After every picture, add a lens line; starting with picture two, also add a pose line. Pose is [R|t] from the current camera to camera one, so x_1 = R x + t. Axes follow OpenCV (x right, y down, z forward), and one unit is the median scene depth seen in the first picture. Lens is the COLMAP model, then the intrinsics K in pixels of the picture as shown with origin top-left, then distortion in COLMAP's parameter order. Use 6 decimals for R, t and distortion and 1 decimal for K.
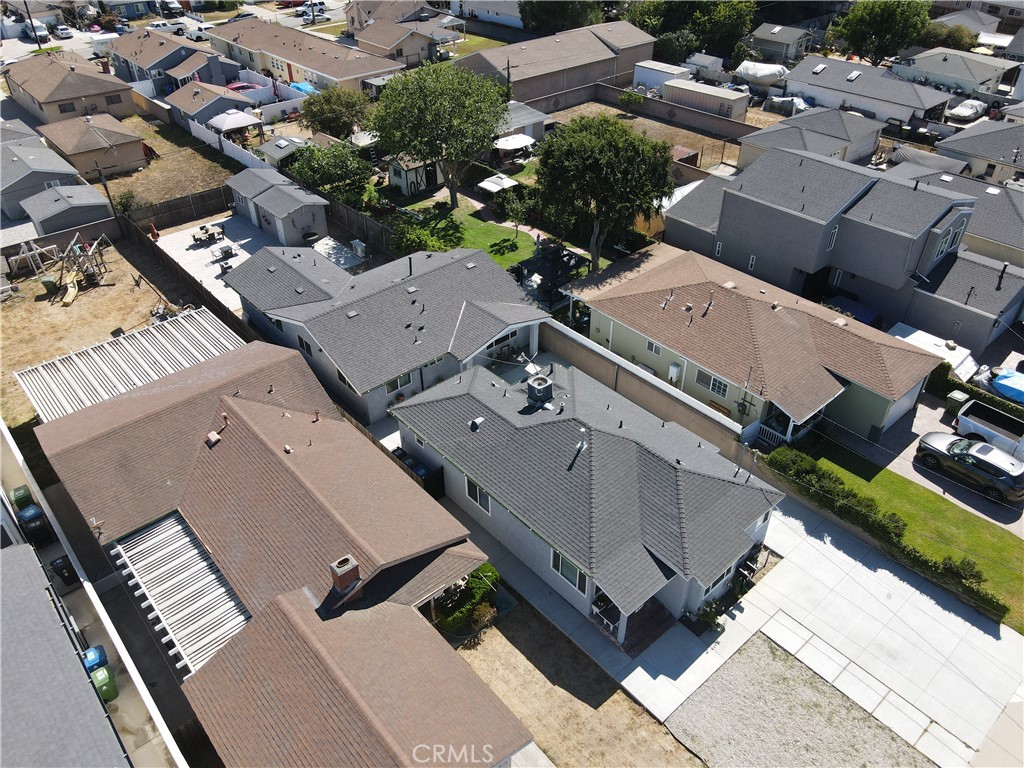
lens RADIAL K [[741.7, 0, 507.2], [0, 741.7, 383.5], [0, 0, 1]] dist [0.014336, 0.001228]
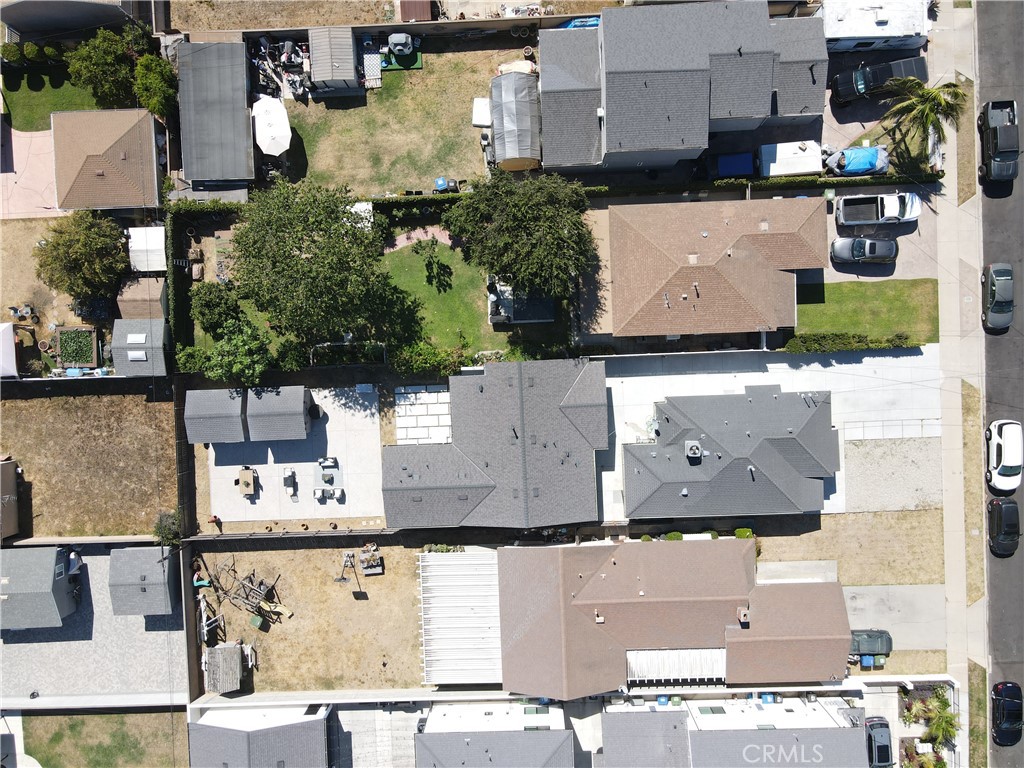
lens RADIAL K [[739.2, 0, 506.9], [0, 739.2, 382.0], [0, 0, 1]] dist [0.015727, 0.000232]
pose [[0.629663, -0.776411, -0.026676, -0.044171], [0.489190, 0.369586, 0.790000, -1.237231], [-0.603505, -0.510483, 0.612527, 0.277812]]
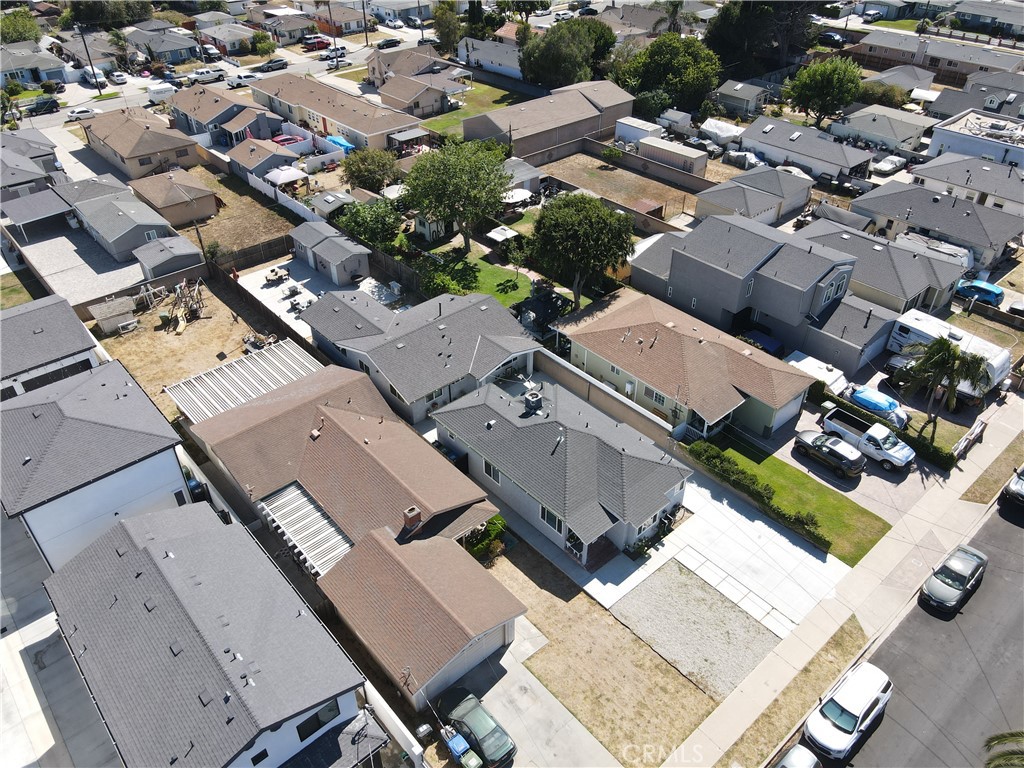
lens RADIAL K [[739.2, 0, 506.9], [0, 739.2, 382.0], [0, 0, 1]] dist [0.015727, 0.000232]
pose [[0.999998, 0.001487, 0.001112, -0.008598], [-0.001488, 0.999999, 0.000838, -0.025611], [-0.001111, -0.000839, 0.999999, -0.384082]]
